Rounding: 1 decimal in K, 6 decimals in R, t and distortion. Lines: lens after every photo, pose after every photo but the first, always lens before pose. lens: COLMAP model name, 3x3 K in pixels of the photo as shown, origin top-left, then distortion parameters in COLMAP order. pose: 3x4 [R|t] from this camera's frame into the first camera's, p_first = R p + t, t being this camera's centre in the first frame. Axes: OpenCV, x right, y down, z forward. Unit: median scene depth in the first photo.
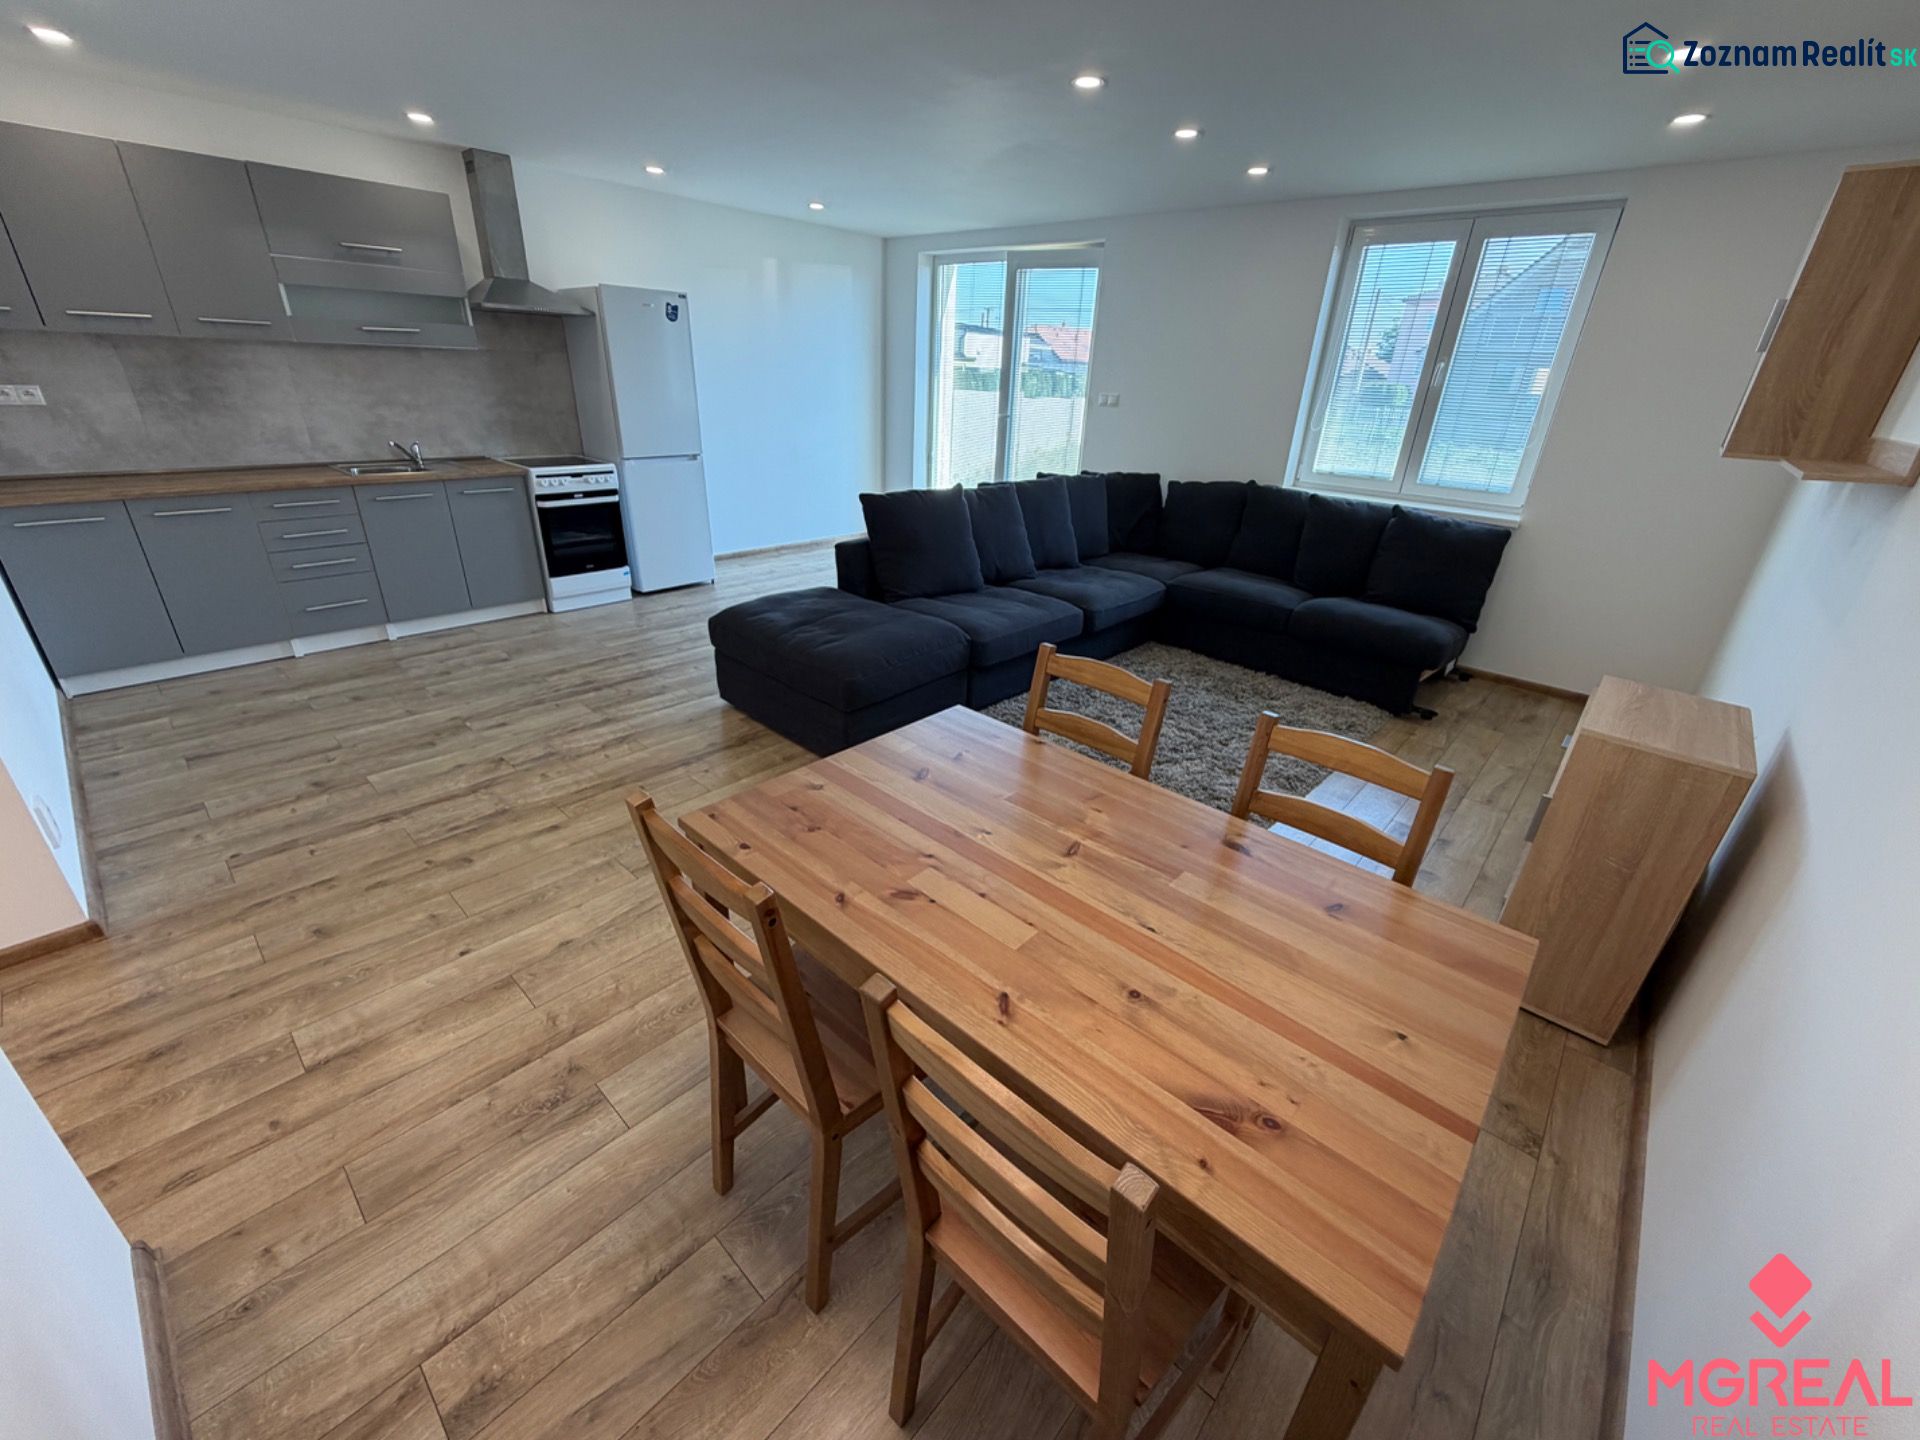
lens RADIAL K [[767.3, 0, 953.0], [0, 767.3, 720.6], [0, 0, 1]] dist [-0.000736, 0.000304]
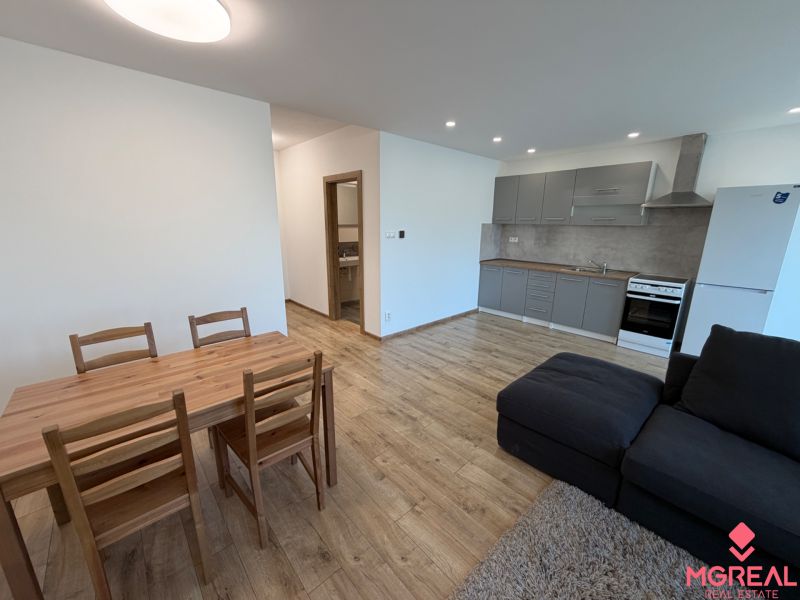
lens RADIAL K [[319.7, 0, 399.6], [0, 319.7, 300.0], [0, 0, 1]] dist [-0.000736, 0.000304]
pose [[-0.086824, 0.192189, -0.977510, 0.396876], [-0.431145, 0.877316, 0.210784, -0.213827], [0.898096, 0.439749, 0.006689, 0.519001]]
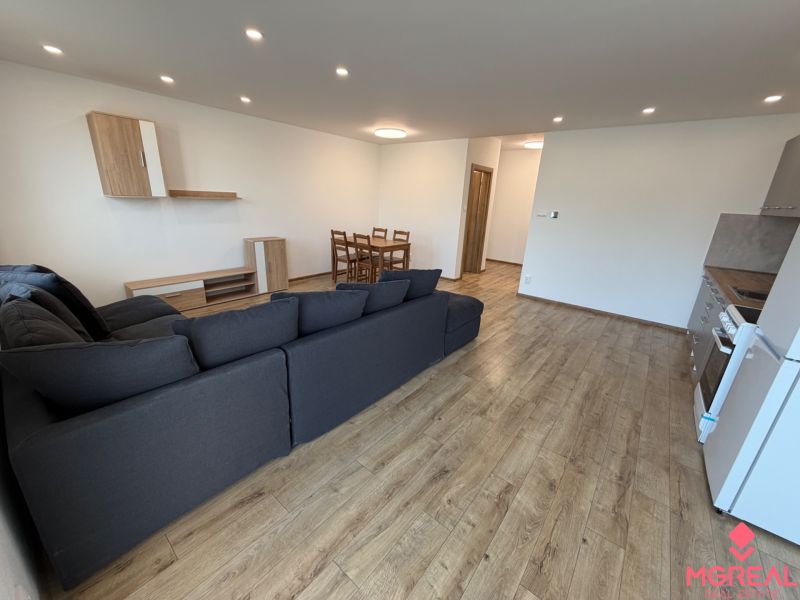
lens RADIAL K [[302.7, 0, 405.9], [0, 302.7, 307.2], [0, 0, 1]] dist [-0.002411, -0.000109]
pose [[-0.992921, -0.064272, -0.099887, 0.014297], [-0.115729, 0.712810, 0.691743, -0.661220], [0.026741, 0.698406, -0.715202, 1.483359]]
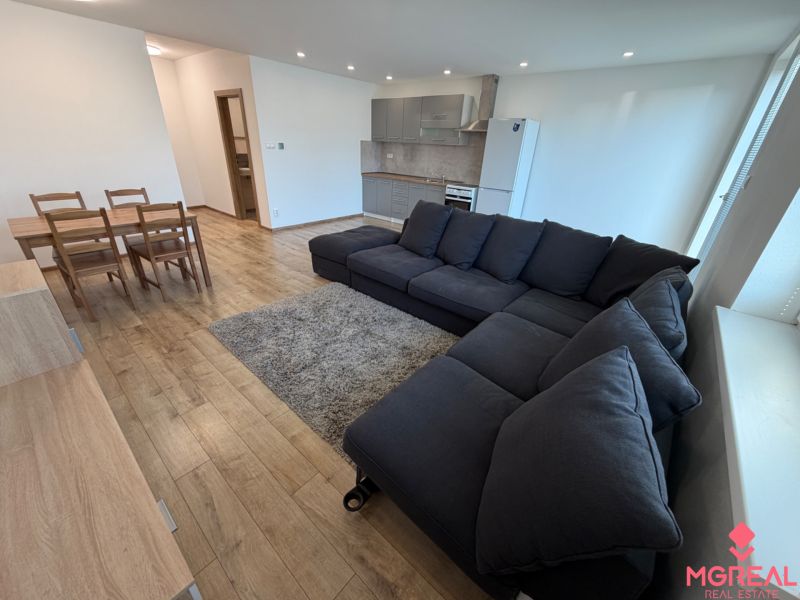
lens RADIAL K [[319.7, 0, 399.3], [0, 319.7, 299.9], [0, 0, 1]] dist [-0.000736, 0.000304]
pose [[0.043561, 0.402117, -0.914552, 0.827724], [-0.458156, 0.821526, 0.339392, -0.333105], [0.887804, 0.404223, 0.220019, 0.835132]]
